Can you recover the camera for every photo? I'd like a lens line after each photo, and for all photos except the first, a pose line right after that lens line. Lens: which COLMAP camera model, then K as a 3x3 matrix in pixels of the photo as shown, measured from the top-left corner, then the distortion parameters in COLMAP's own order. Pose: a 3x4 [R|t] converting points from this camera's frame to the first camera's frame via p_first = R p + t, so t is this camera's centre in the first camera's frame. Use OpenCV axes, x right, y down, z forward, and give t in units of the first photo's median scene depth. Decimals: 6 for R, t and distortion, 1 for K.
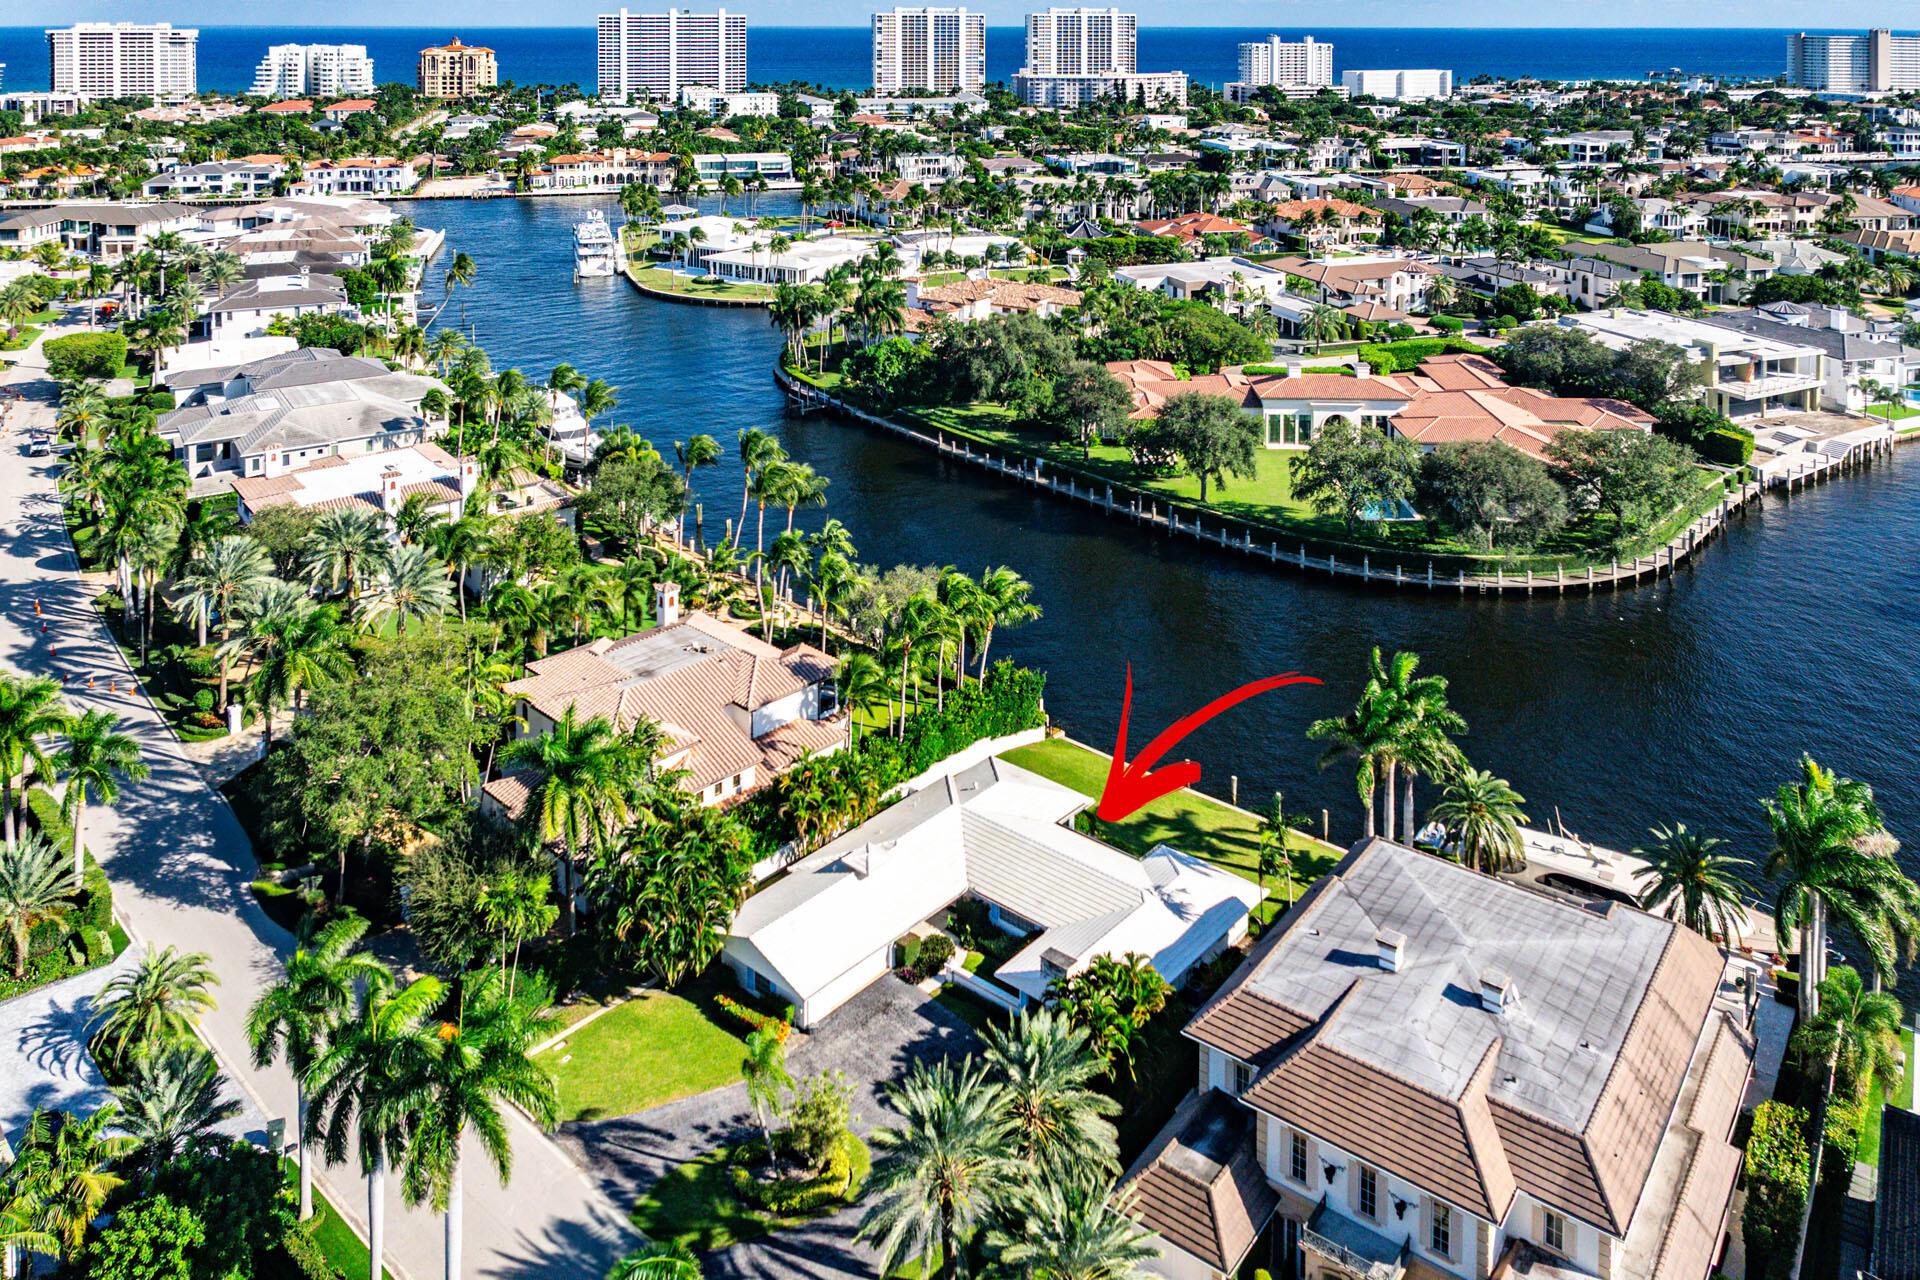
lens RADIAL K [[1289.5, 0, 960.0], [0, 1289.5, 640.0], [0, 0, 1]] dist [-0.038687, 0.038989]
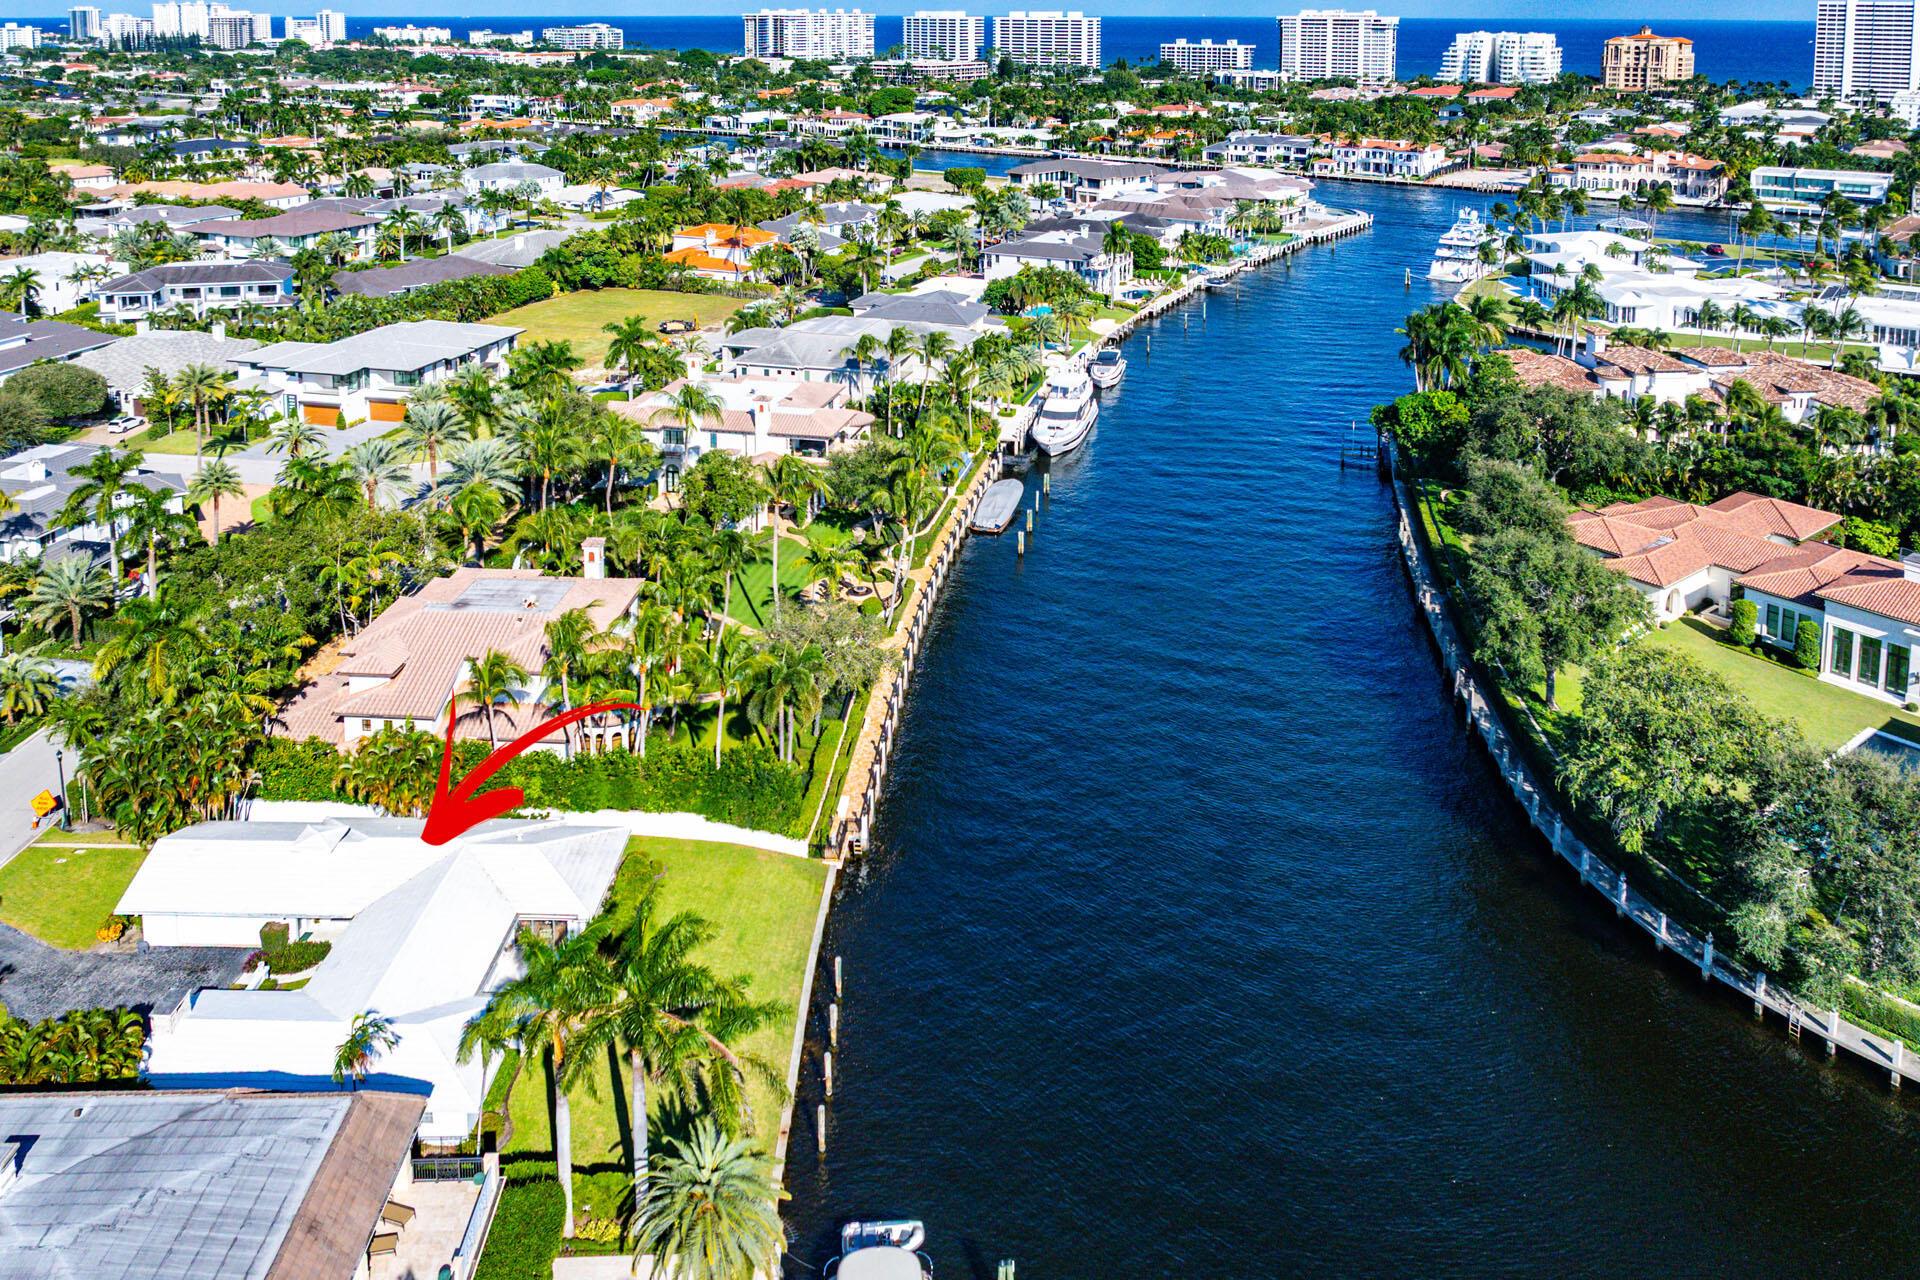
lens RADIAL K [[1289.5, 0, 960.0], [0, 1289.5, 640.0], [0, 0, 1]] dist [-0.038687, 0.038989]
pose [[0.659585, 0.328839, -0.675879, 0.118485], [-0.324835, 0.935618, 0.138207, -0.036915], [0.677813, 0.128390, 0.723938, 0.087707]]
